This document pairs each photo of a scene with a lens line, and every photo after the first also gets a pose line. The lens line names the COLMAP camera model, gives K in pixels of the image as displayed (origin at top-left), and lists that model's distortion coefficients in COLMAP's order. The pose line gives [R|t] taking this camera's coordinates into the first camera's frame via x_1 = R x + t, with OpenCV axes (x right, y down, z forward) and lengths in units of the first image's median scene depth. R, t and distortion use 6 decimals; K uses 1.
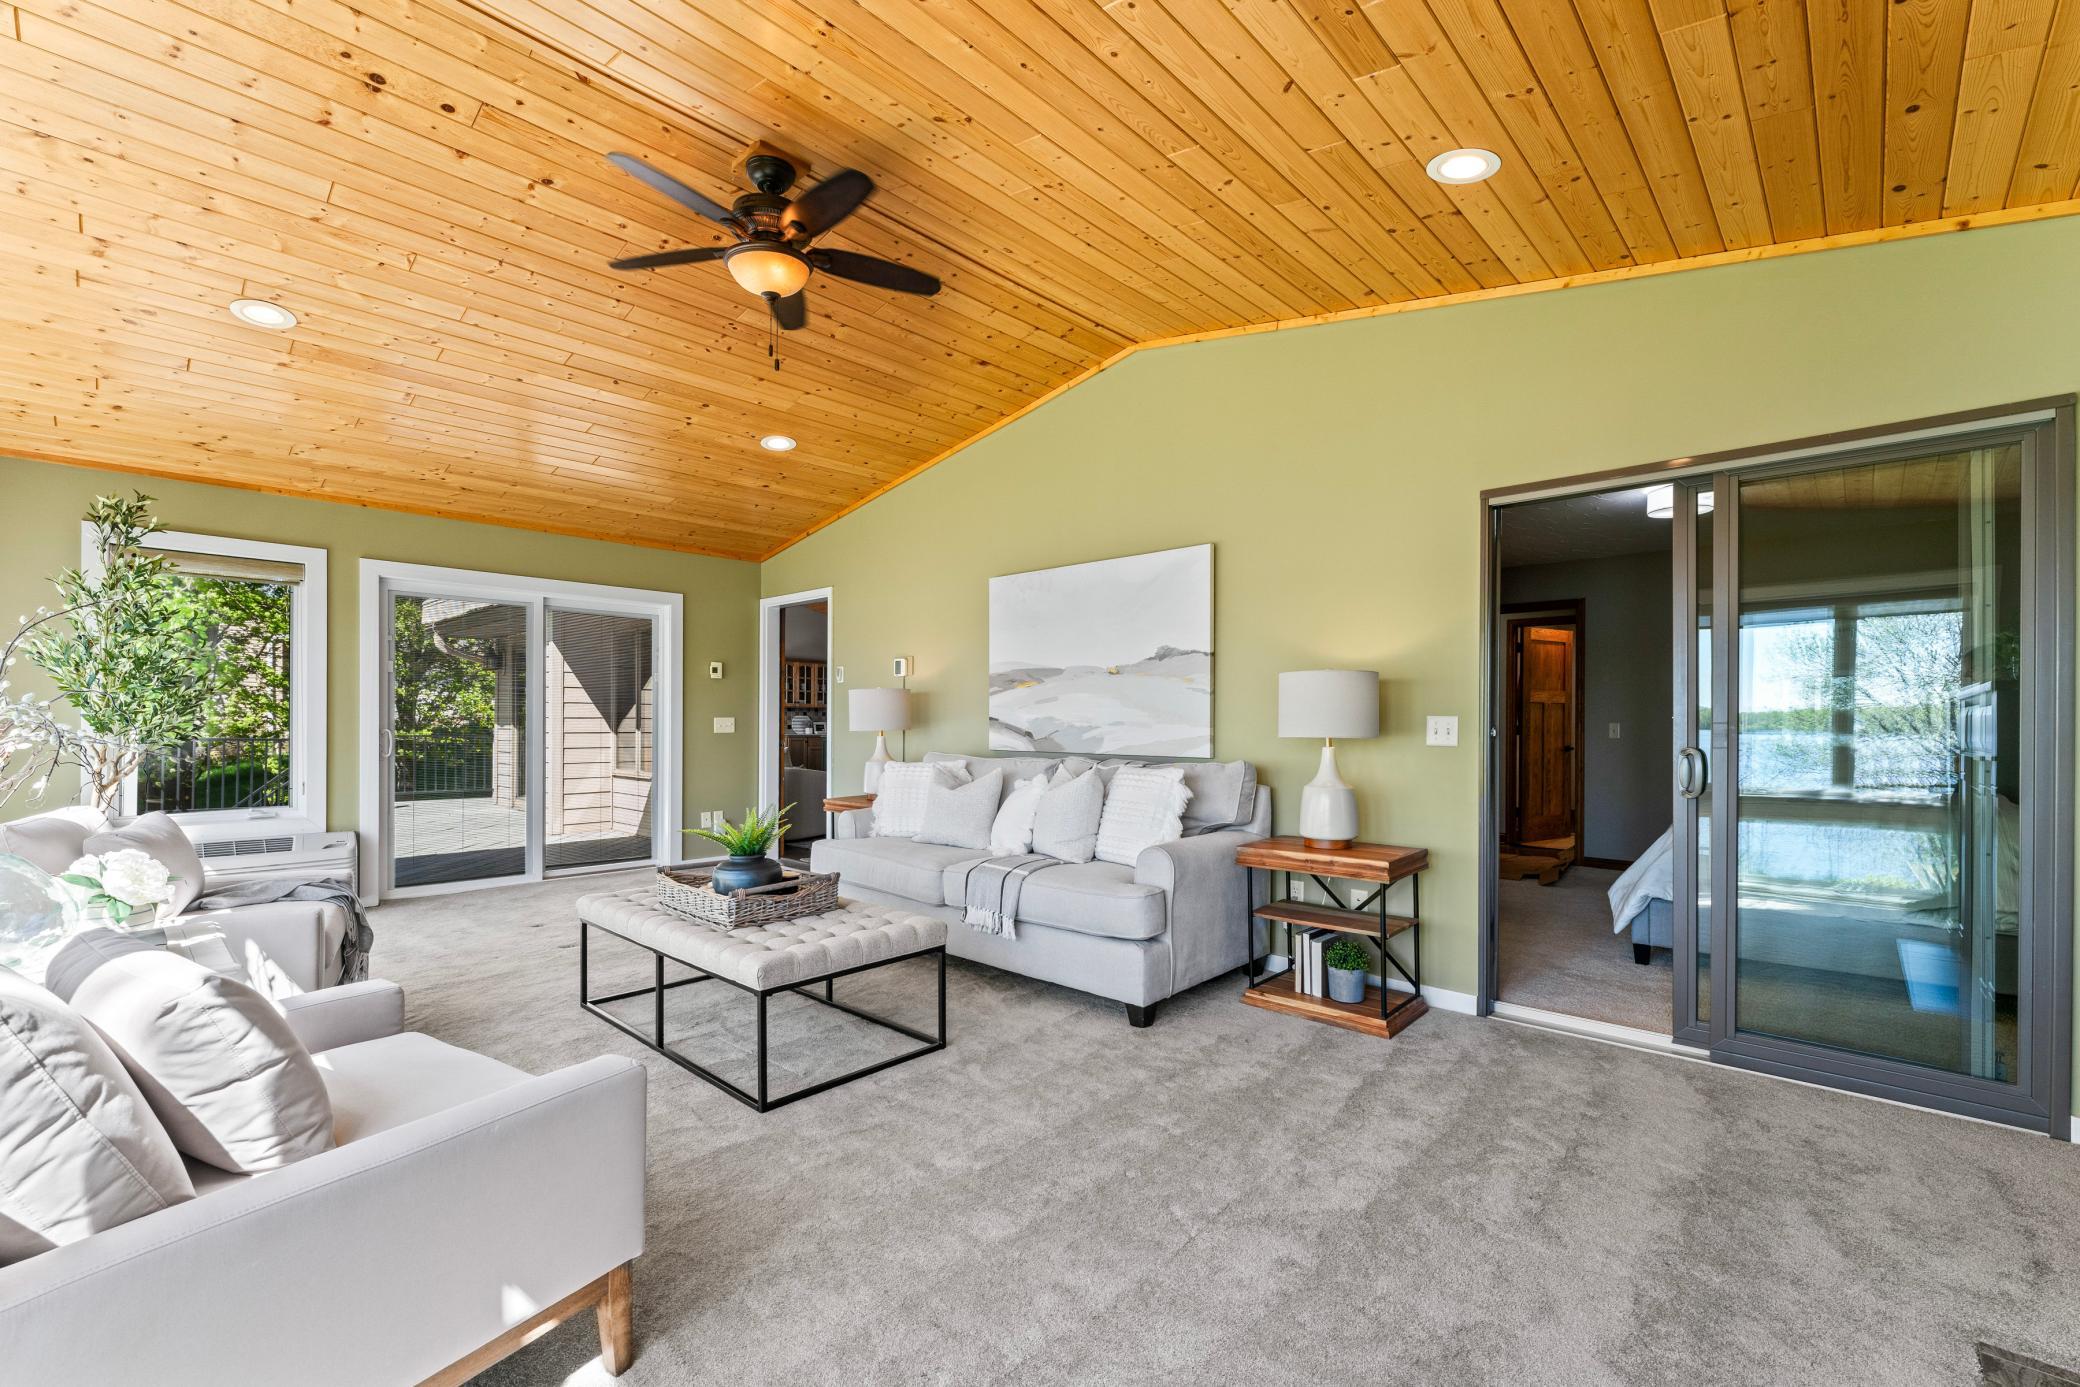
lens RADIAL K [[883.3, 0, 1035.5], [0, 883.3, 696.7], [0, 0, 1]] dist [-0.000713, 0.000200]
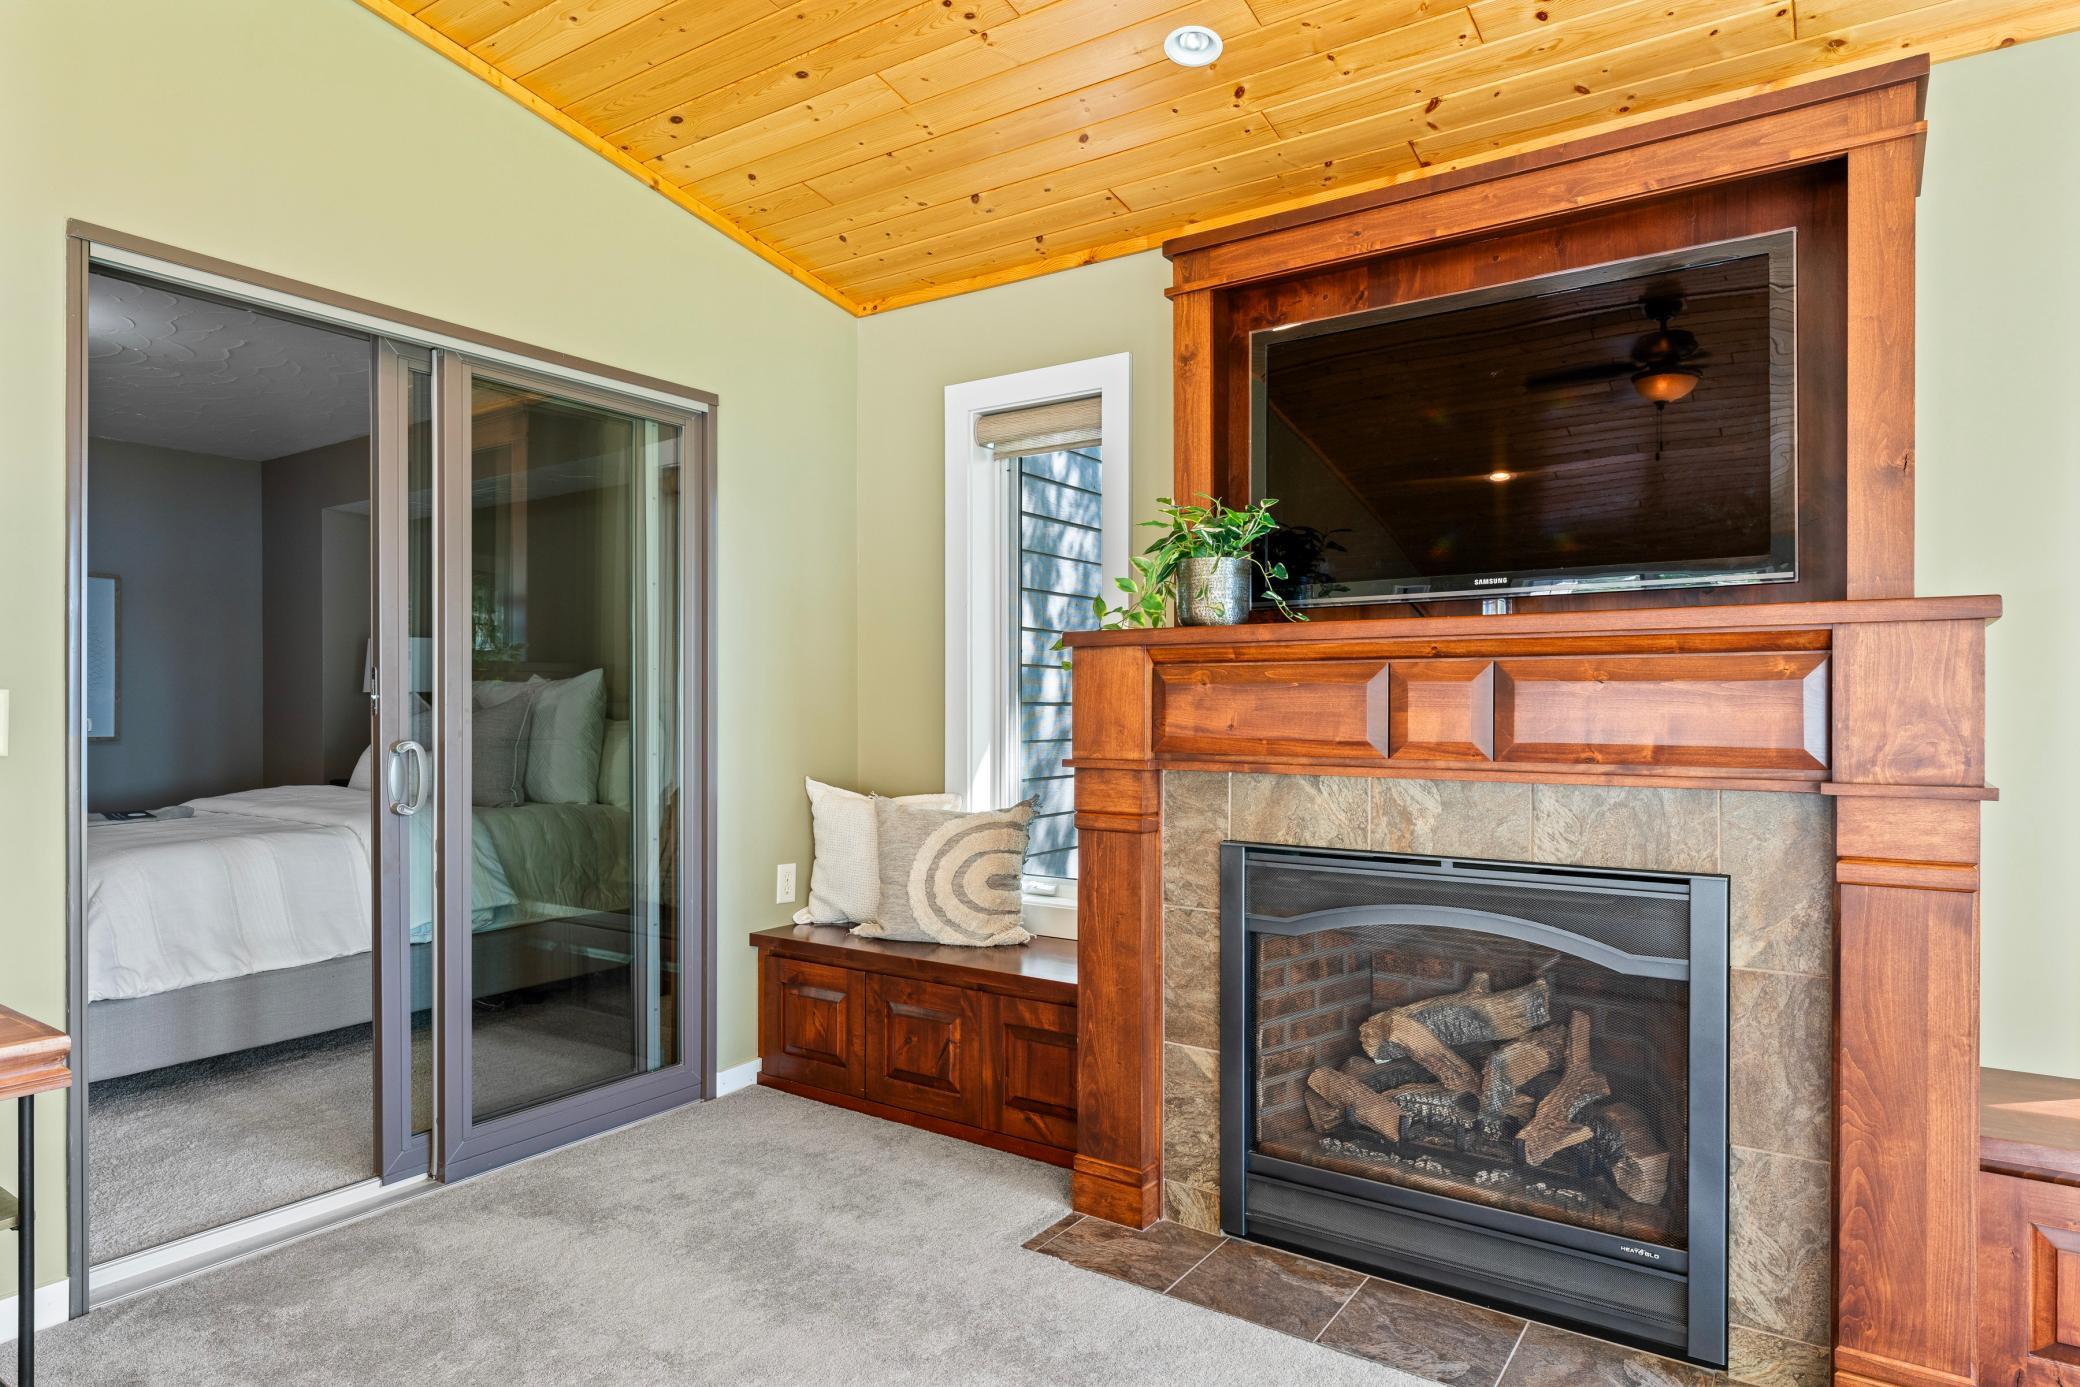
lens RADIAL K [[1204.6, 0, 1038.0], [0, 1204.6, 715.5], [0, 0, 1]] dist [0.001297, 0.000841]
pose [[-0.157594, -0.010985, 0.987443, -0.255997], [-0.025412, 0.999652, 0.007066, 0.018247], [-0.987177, -0.023979, -0.157819, 0.681476]]
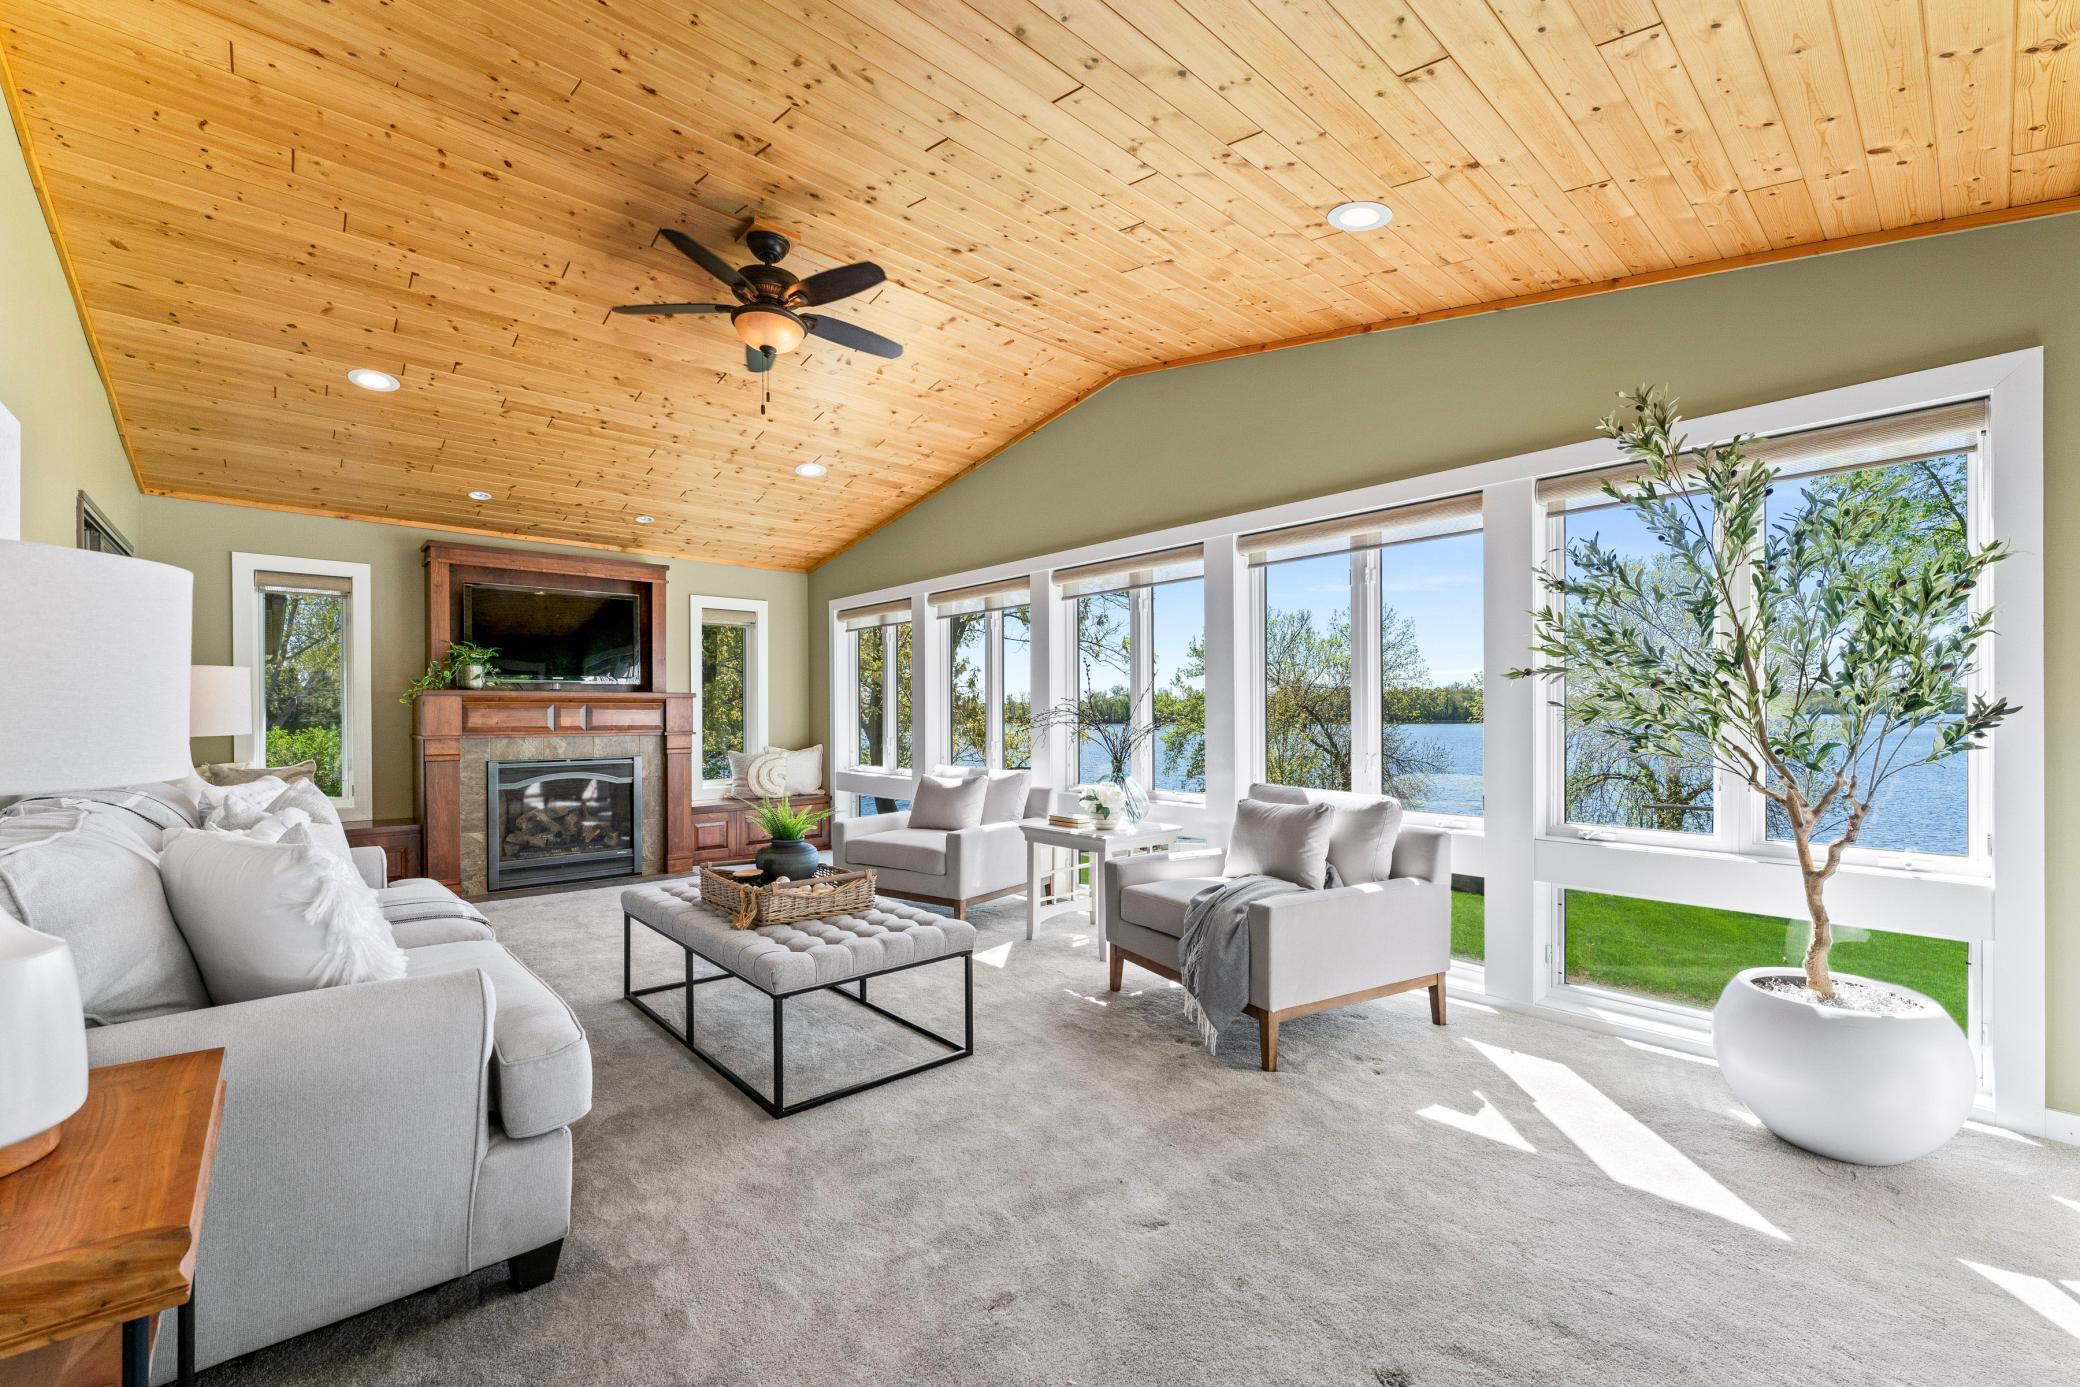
lens RADIAL K [[855.5, 0, 1032.6], [0, 855.5, 697.7], [0, 0, 1]] dist [-0.007356, -0.000240]
pose [[-0.996281, 0.001179, 0.086158, -0.788261], [-0.002282, 0.999194, -0.040064, 0.047100], [-0.086136, -0.040112, -0.995476, 2.255286]]
